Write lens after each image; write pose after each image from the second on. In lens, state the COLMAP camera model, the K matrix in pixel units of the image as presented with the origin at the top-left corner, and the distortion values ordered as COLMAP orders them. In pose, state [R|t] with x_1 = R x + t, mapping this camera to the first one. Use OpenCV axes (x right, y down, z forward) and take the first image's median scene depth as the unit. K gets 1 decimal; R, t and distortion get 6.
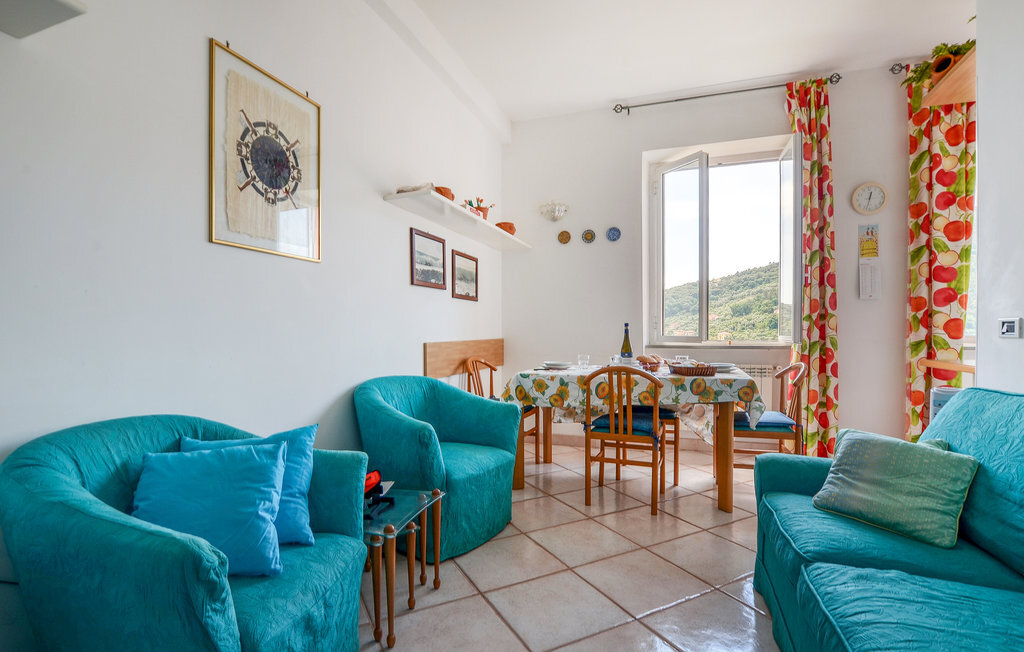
lens RADIAL K [[488.0, 0, 525.9], [0, 488.0, 332.5], [0, 0, 1]] dist [-0.001145, 0.000087]
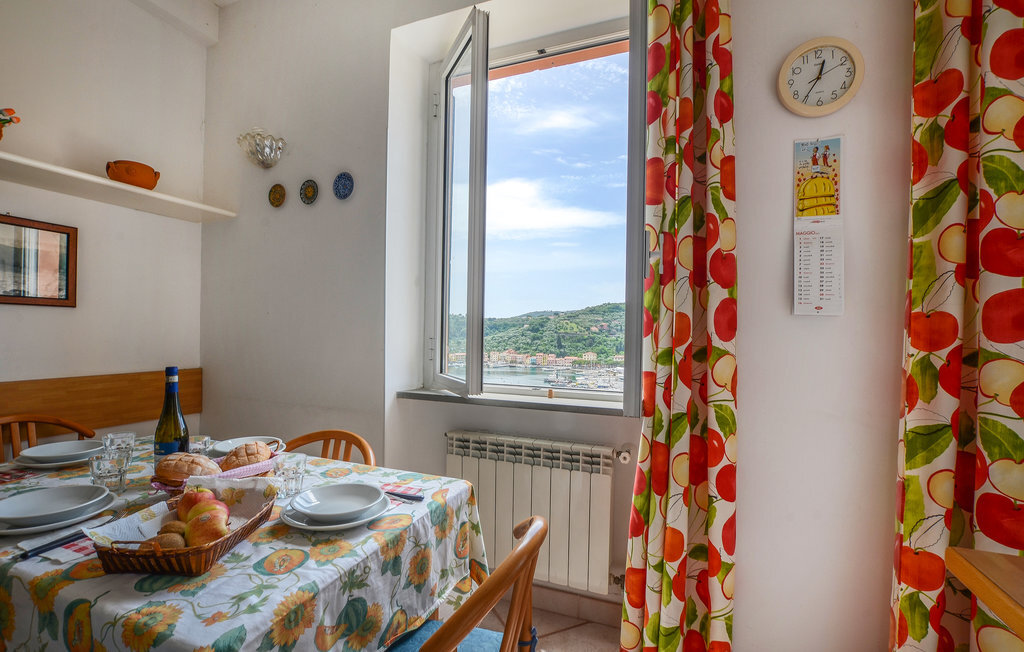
lens RADIAL K [[465.2, 0, 510.0], [0, 465.2, 333.4], [0, 0, 1]] dist [-0.039682, 0.011500]
pose [[0.996852, 0.017478, -0.077336, 0.487996], [-0.017119, 0.999839, 0.005299, -0.052039], [0.077416, -0.003958, 0.996991, 0.605693]]
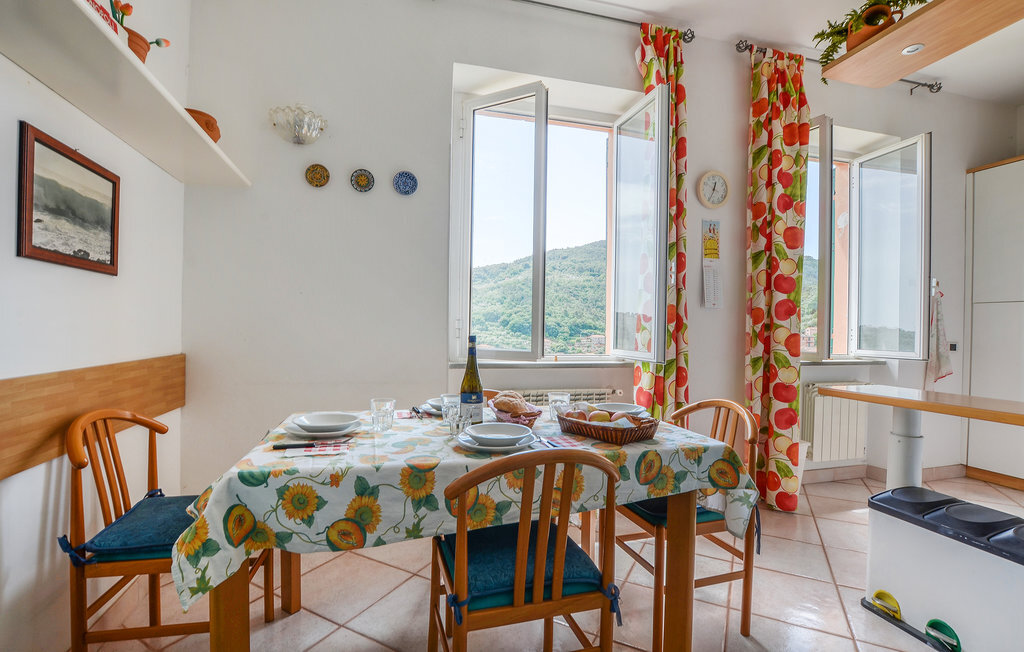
lens RADIAL K [[465.2, 0, 510.0], [0, 465.2, 333.4], [0, 0, 1]] dist [-0.039682, 0.011500]
pose [[0.841652, 0.012432, 0.539877, -0.023918], [-0.017528, 0.999837, 0.004301, -0.022398], [-0.539736, -0.013083, 0.841733, 0.531211]]
